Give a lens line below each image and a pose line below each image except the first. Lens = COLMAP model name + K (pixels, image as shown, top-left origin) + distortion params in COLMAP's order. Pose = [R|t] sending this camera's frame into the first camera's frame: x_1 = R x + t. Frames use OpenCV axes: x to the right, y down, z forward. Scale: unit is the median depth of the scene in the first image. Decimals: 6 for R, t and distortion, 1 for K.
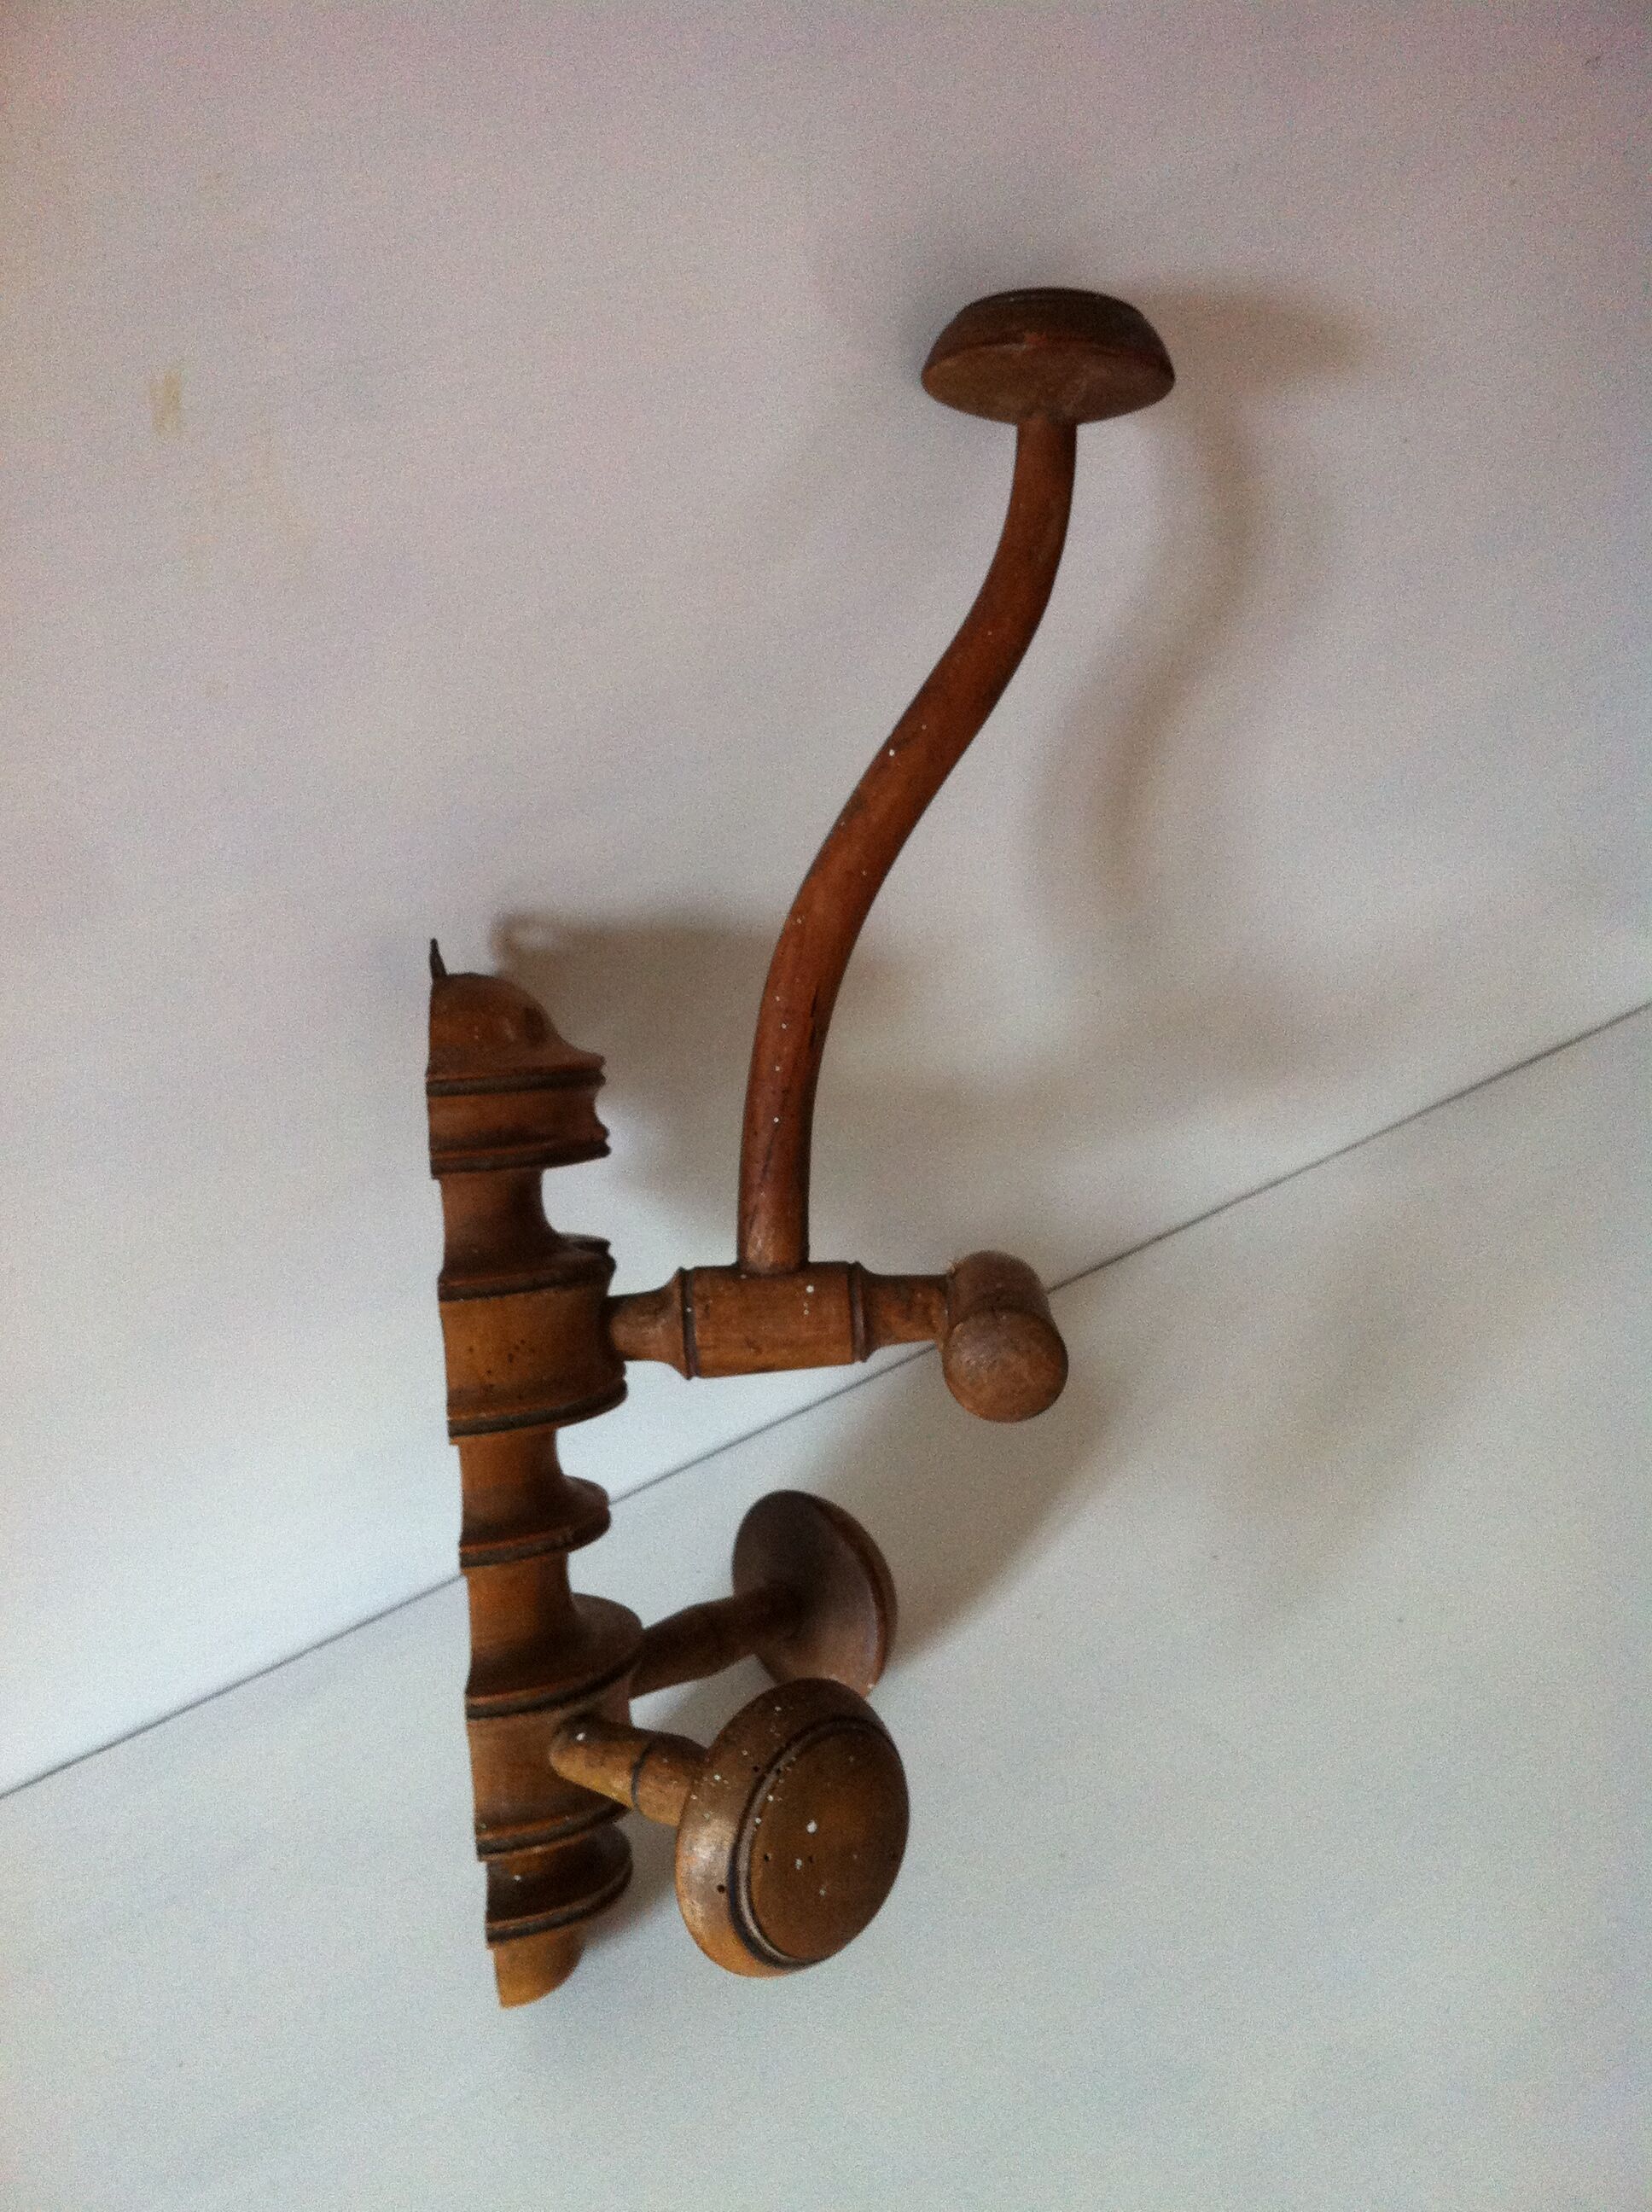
lens RADIAL K [[2022.7, 0, 812.4], [0, 2022.7, 1116.8], [0, 0, 1]] dist [0.042831, -0.004824]
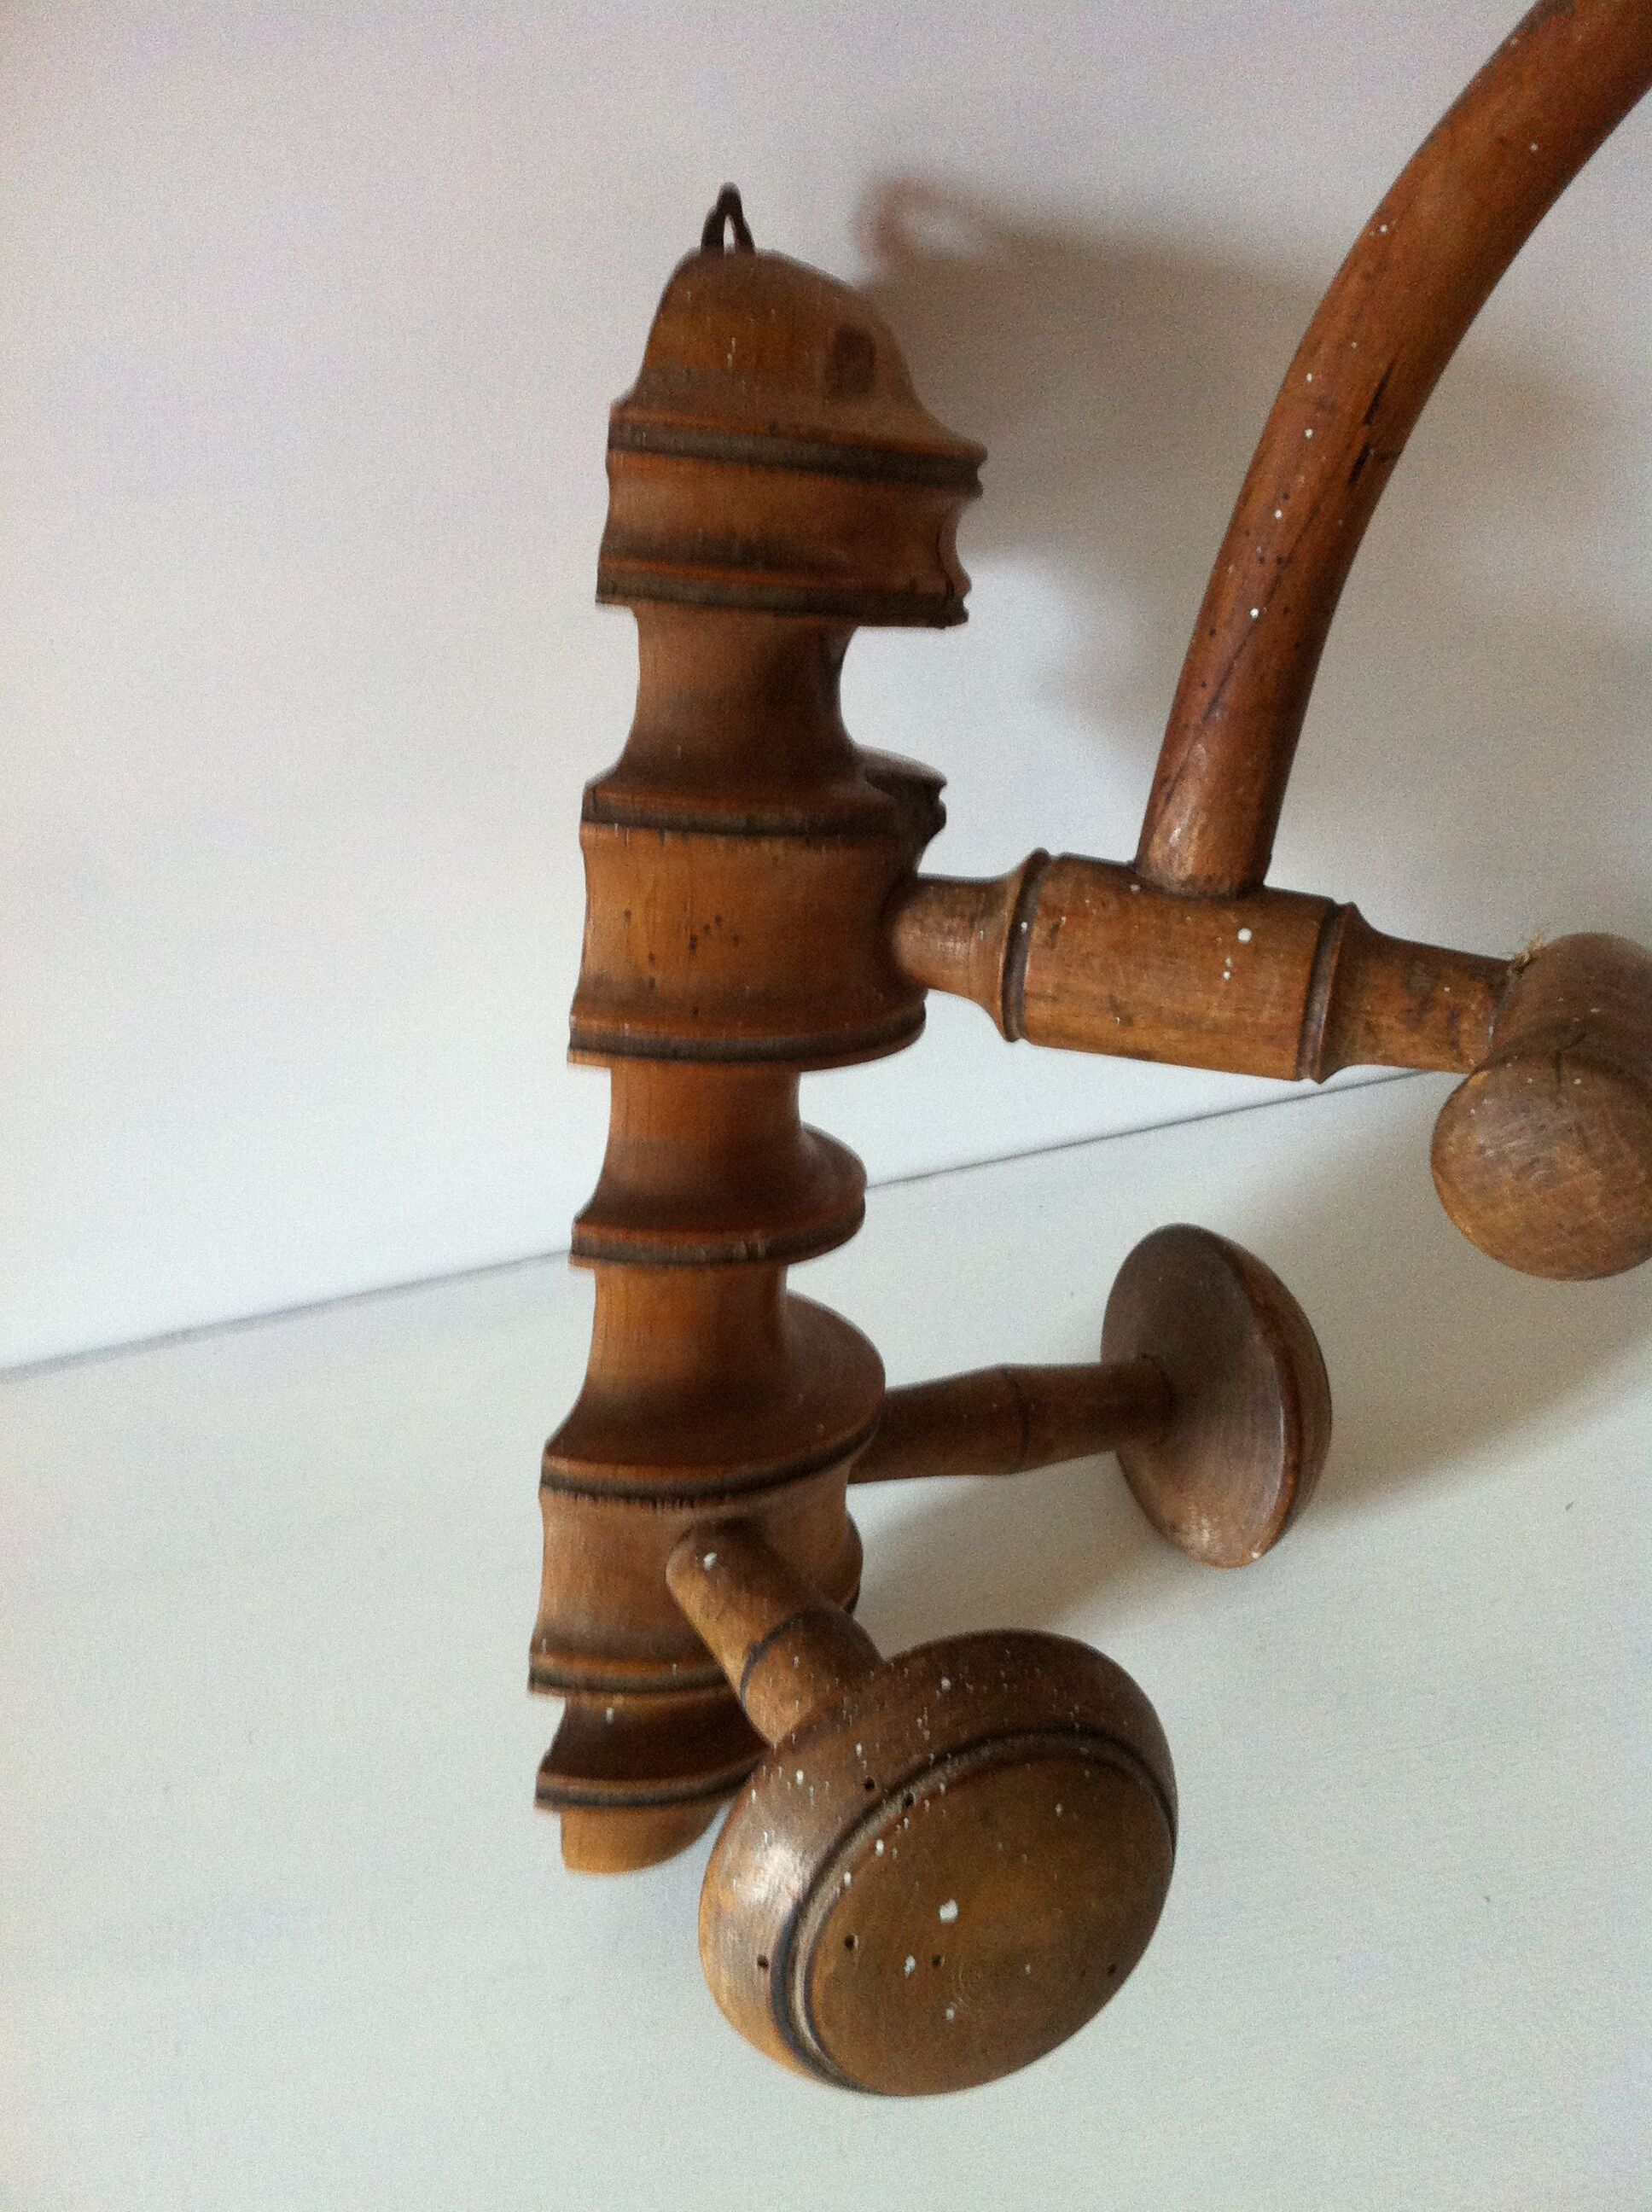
lens RADIAL K [[2106.5, 0, 826.0], [0, 2106.5, 1106.0], [0, 0, 1]] dist [0.086652, -0.290483]
pose [[0.930421, 0.237061, -0.279499, 0.064725], [-0.171707, 0.955715, 0.239008, 0.011790], [0.323781, -0.174386, 0.929922, 0.422887]]
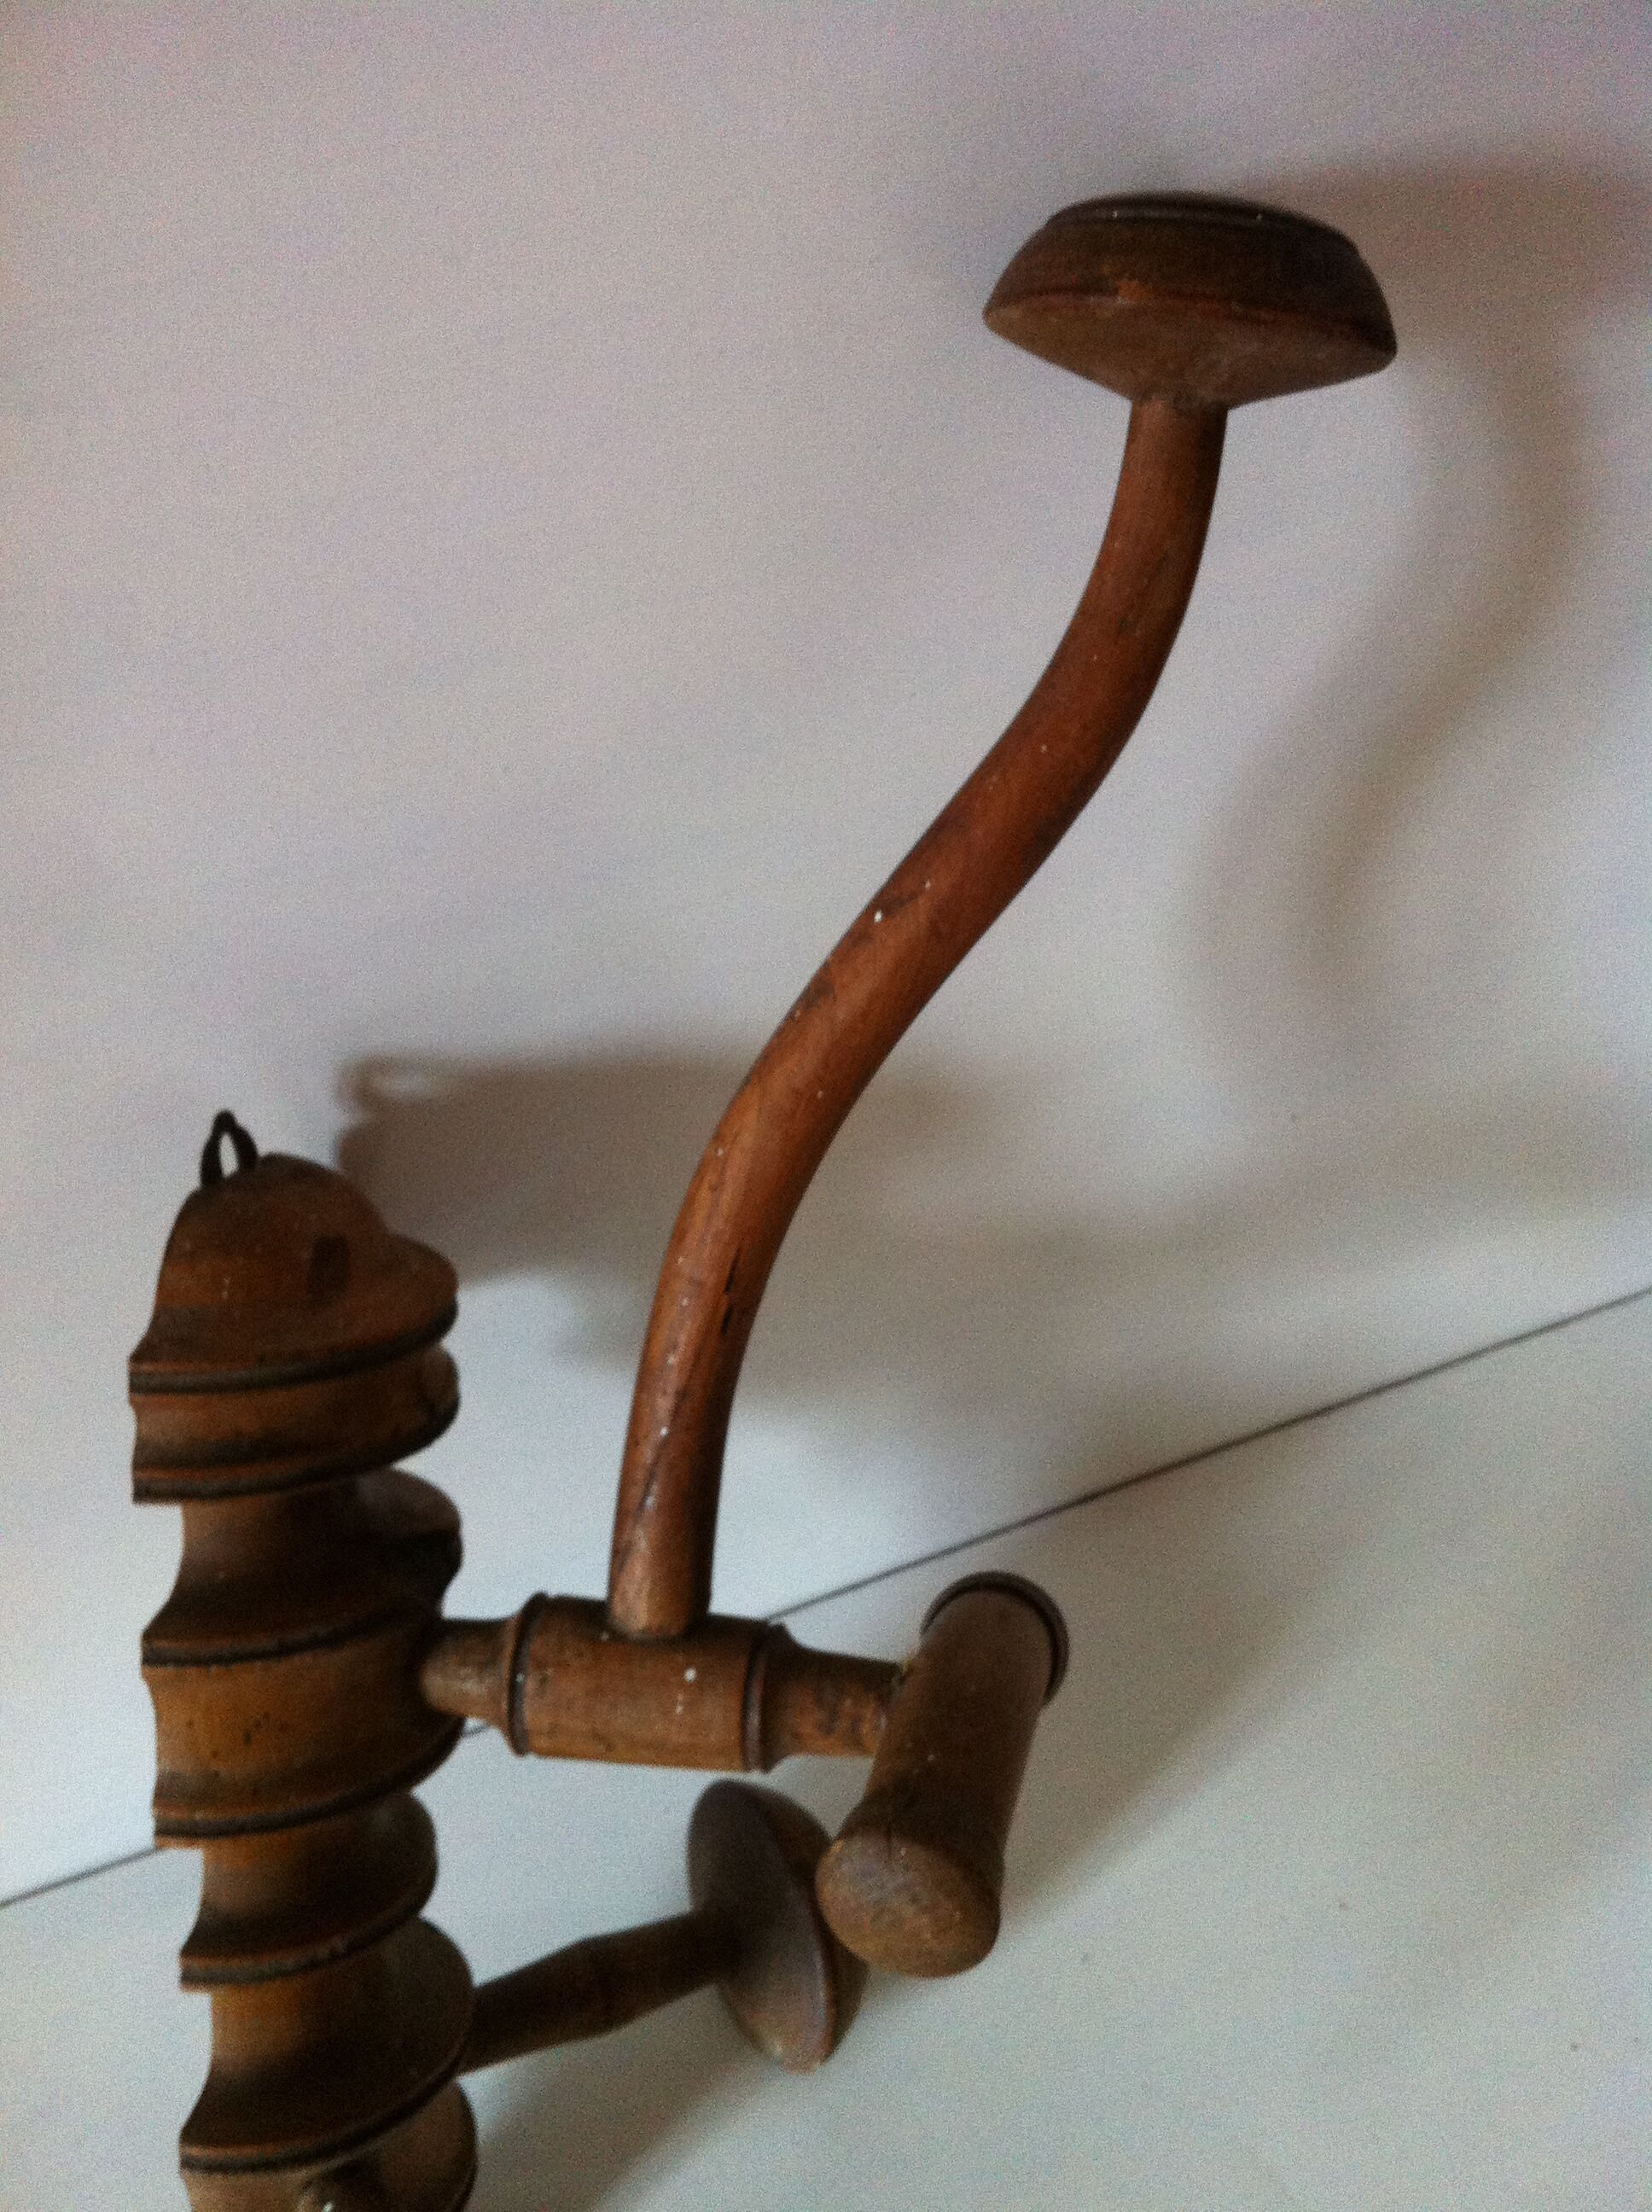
lens RADIAL K [[2106.5, 0, 826.0], [0, 2106.5, 1106.0], [0, 0, 1]] dist [0.086652, -0.290483]
pose [[0.976692, 0.116054, -0.180567, 0.153975], [-0.087620, 0.983514, 0.158185, -0.227615], [0.195948, -0.138676, 0.970759, 0.330296]]
